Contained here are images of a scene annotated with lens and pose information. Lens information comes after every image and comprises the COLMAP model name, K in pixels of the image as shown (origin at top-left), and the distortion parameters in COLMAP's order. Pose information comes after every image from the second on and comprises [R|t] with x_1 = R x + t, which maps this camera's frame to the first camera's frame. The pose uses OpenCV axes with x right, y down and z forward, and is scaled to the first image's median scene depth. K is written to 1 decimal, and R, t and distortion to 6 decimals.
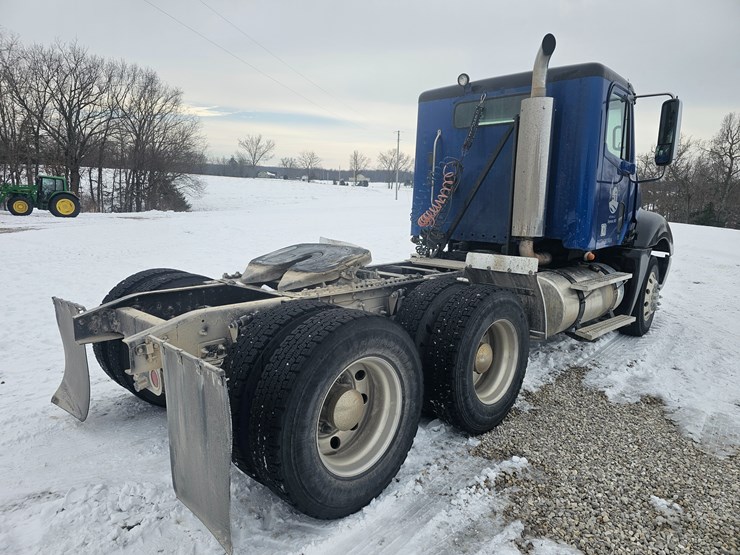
lens RADIAL K [[491.4, 0, 369.3], [0, 491.4, 279.1], [0, 0, 1]] dist [0.072450, -0.064507]
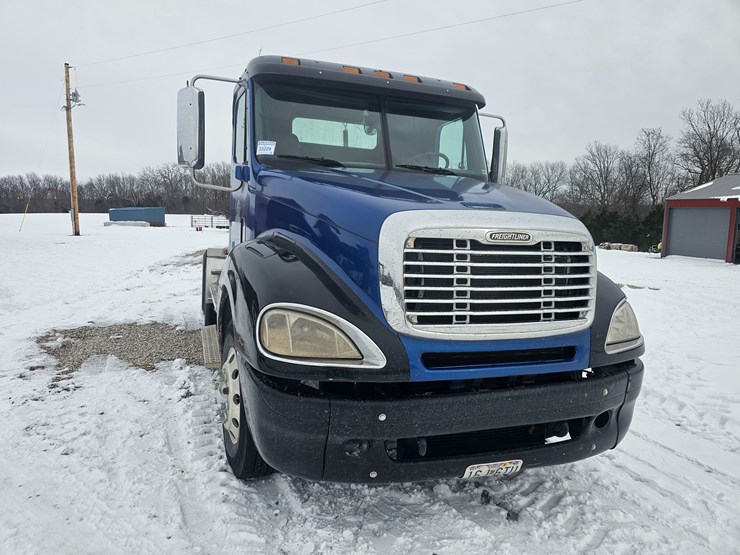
lens RADIAL K [[496.3, 0, 365.5], [0, 496.3, 269.1], [0, 0, 1]] dist [0.083178, -0.072248]
pose [[-0.450731, 0.046945, -0.891425, 1.217156], [-0.203018, 0.967056, 0.153580, -0.257007], [0.869267, 0.250199, -0.426351, 1.659671]]
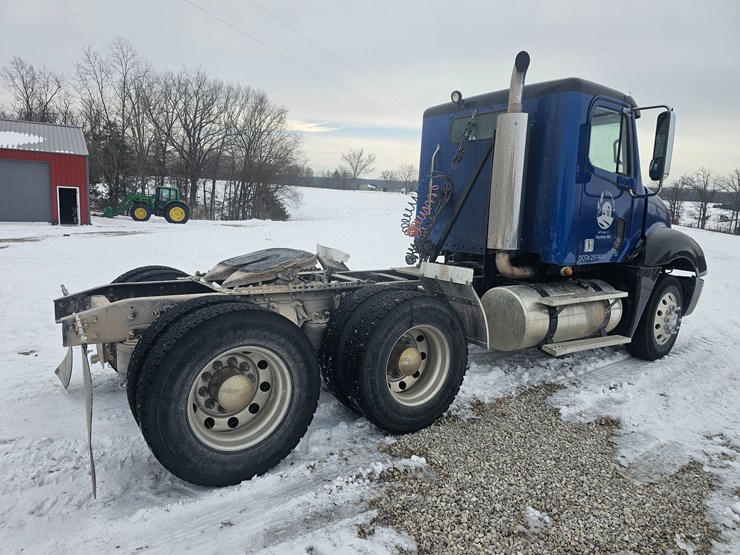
lens RADIAL K [[491.8, 0, 371.4], [0, 491.8, 273.4], [0, 0, 1]] dist [0.074825, -0.068467]
pose [[0.980930, 0.041747, -0.189823, 0.246627], [-0.048408, 0.998359, -0.030590, 0.006636], [0.188235, 0.039196, 0.981342, -0.034952]]
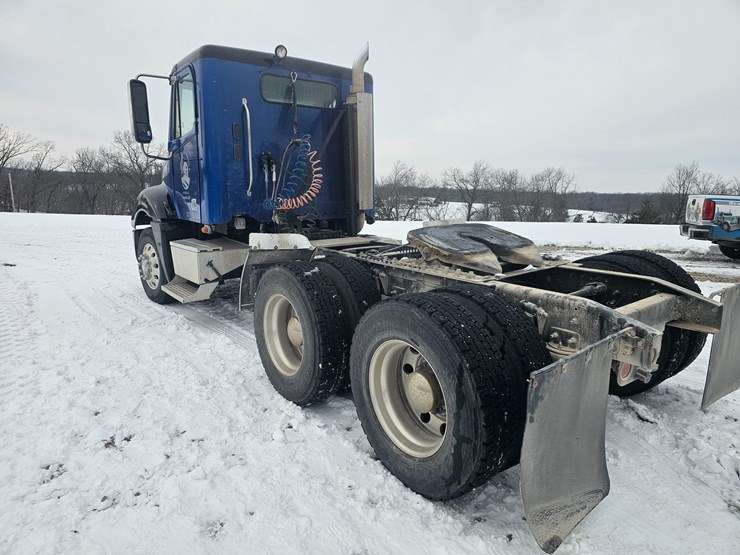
lens RADIAL K [[489.7, 0, 365.7], [0, 489.7, 272.2], [0, 0, 1]] dist [0.075784, -0.068880]
pose [[0.138616, -0.197522, 0.970449, -0.857331], [0.166603, 0.970594, 0.173754, -0.141671], [-0.976232, 0.137595, 0.167448, 0.805094]]
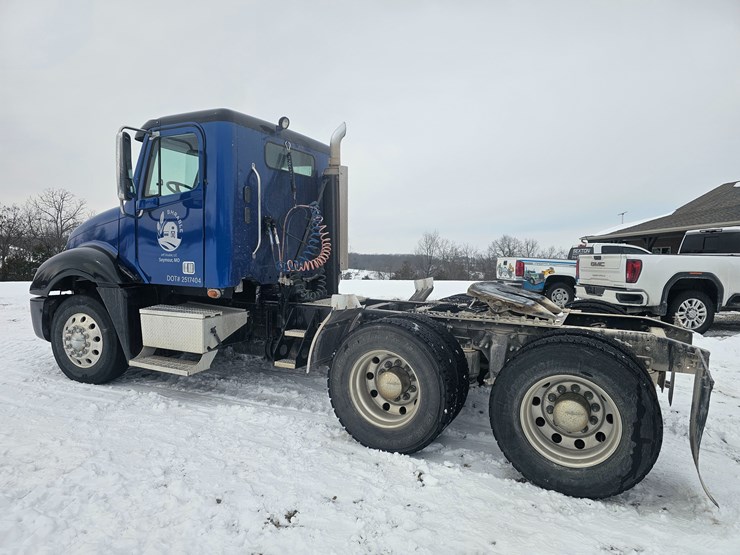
lens RADIAL K [[489.9, 0, 368.8], [0, 489.9, 282.0], [0, 0, 1]] dist [0.076565, -0.070135]
pose [[-0.307110, -0.098618, 0.946551, -0.895059], [0.136030, 0.979854, 0.146223, -0.228212], [-0.941902, 0.173666, -0.287508, 1.280272]]
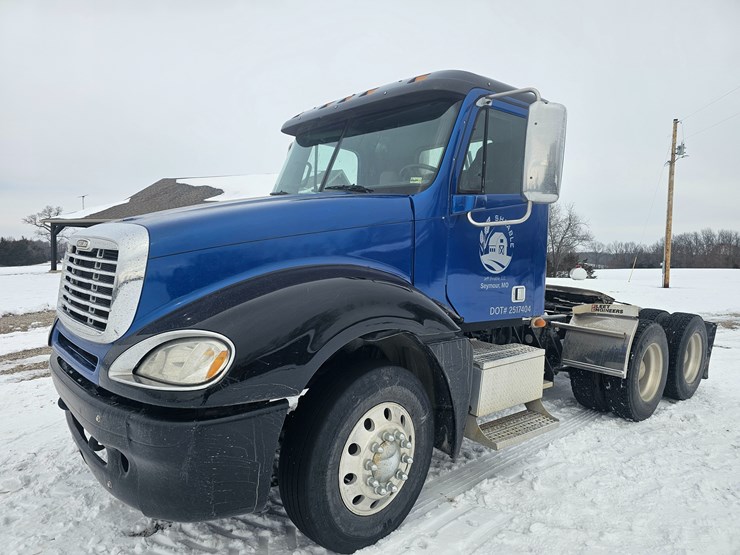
lens RADIAL K [[495.9, 0, 366.1], [0, 495.9, 273.9], [0, 0, 1]] dist [0.077021, -0.067944]
pose [[-0.994460, -0.069089, 0.079217, 0.342075], [-0.049645, 0.973003, 0.225388, -0.352290], [-0.092650, 0.220207, -0.971043, 2.096639]]
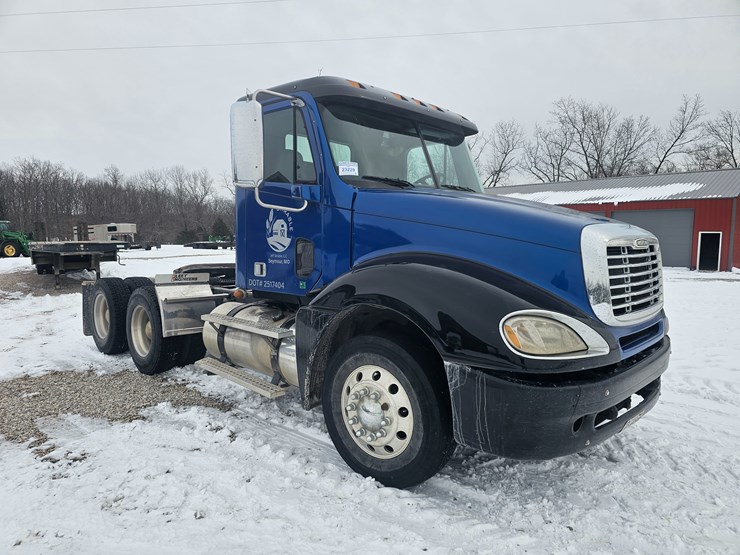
lens RADIAL K [[495.7, 0, 365.6], [0, 495.7, 279.4], [0, 0, 1]] dist [0.083368, -0.076570]
pose [[-0.012338, 0.063621, -0.997898, 1.373519], [-0.172469, 0.982882, 0.064796, -0.174479], [0.984938, 0.172906, -0.001154, 1.218526]]
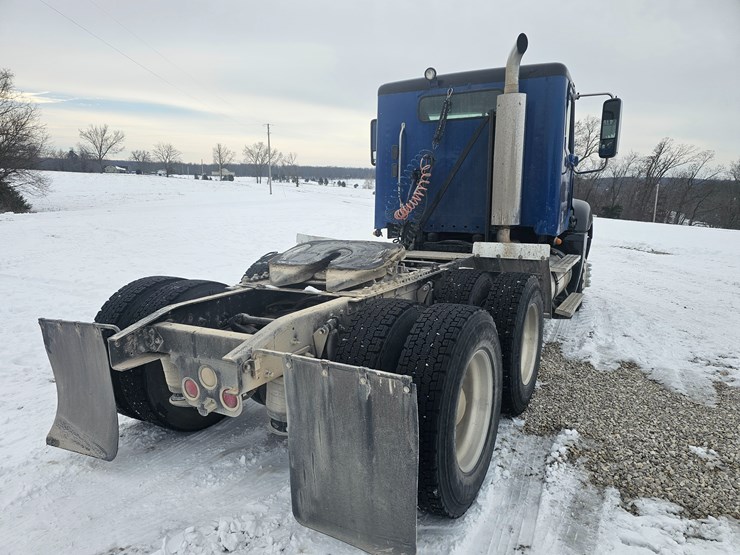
lens RADIAL K [[489.9, 0, 368.8], [0, 489.9, 282.0], [0, 0, 1]] dist [0.076565, -0.070135]
pose [[0.965695, -0.066015, 0.251148, -0.233859], [0.061621, 0.997778, 0.025326, -0.008894], [-0.252262, -0.008981, 0.967617, 0.048892]]
